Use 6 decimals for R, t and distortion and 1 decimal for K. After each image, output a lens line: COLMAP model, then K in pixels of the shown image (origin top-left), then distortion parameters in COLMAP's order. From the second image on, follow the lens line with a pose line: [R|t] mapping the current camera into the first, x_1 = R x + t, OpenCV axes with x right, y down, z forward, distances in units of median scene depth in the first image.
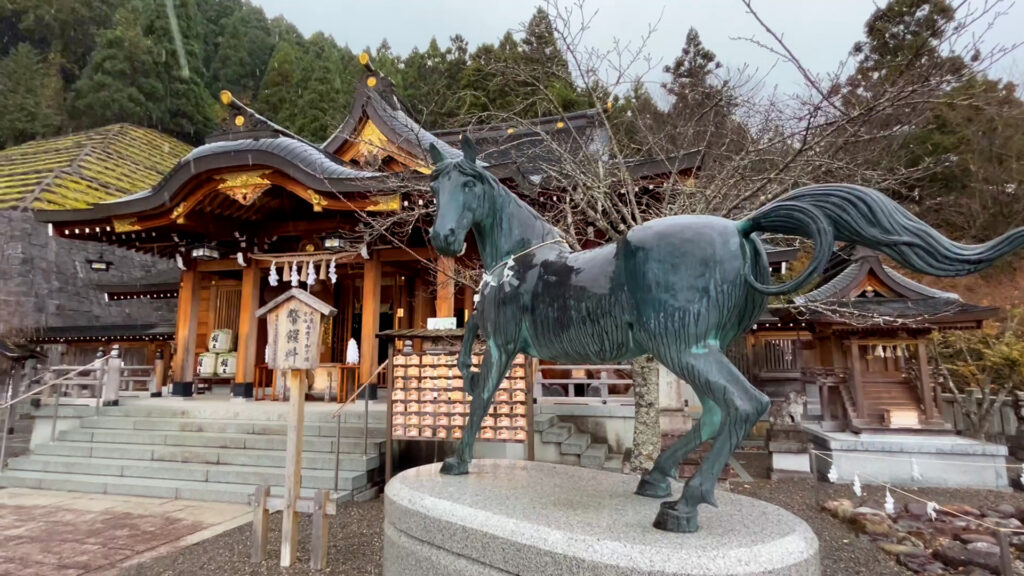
lens RADIAL K [[550.4, 0, 511.9], [0, 550.4, 286.8], [0, 0, 1]] dist [0.004475, 0.005667]
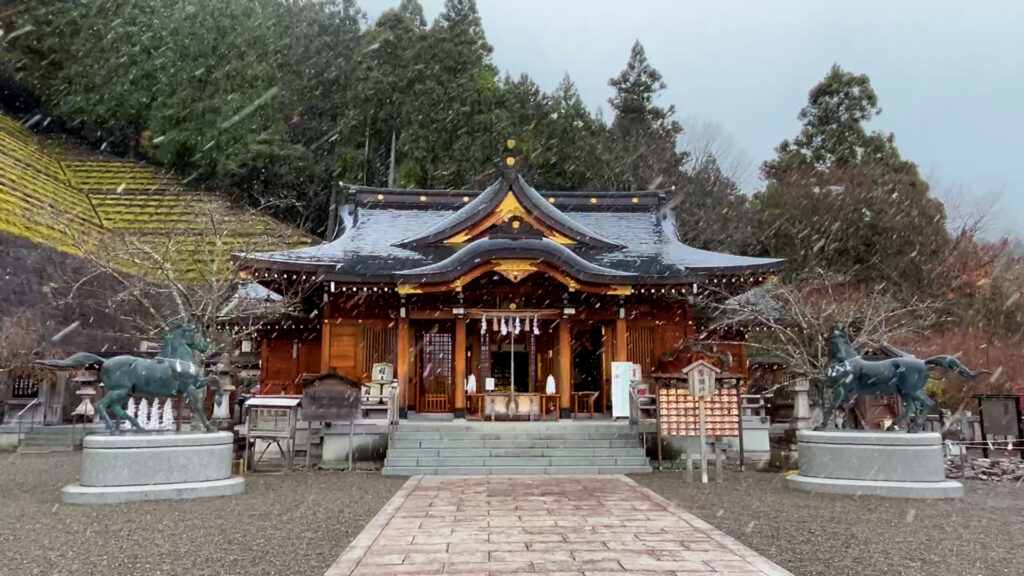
lens RADIAL K [[767.6, 0, 511.9], [0, 767.6, 288.6], [0, 0, 1]] dist [-0.000228, -0.008486]
pose [[0.955148, 0.043006, 0.292989, -0.934925], [-0.044383, 0.999013, -0.001949, -0.111950], [-0.292784, -0.011142, 0.956114, -0.786932]]
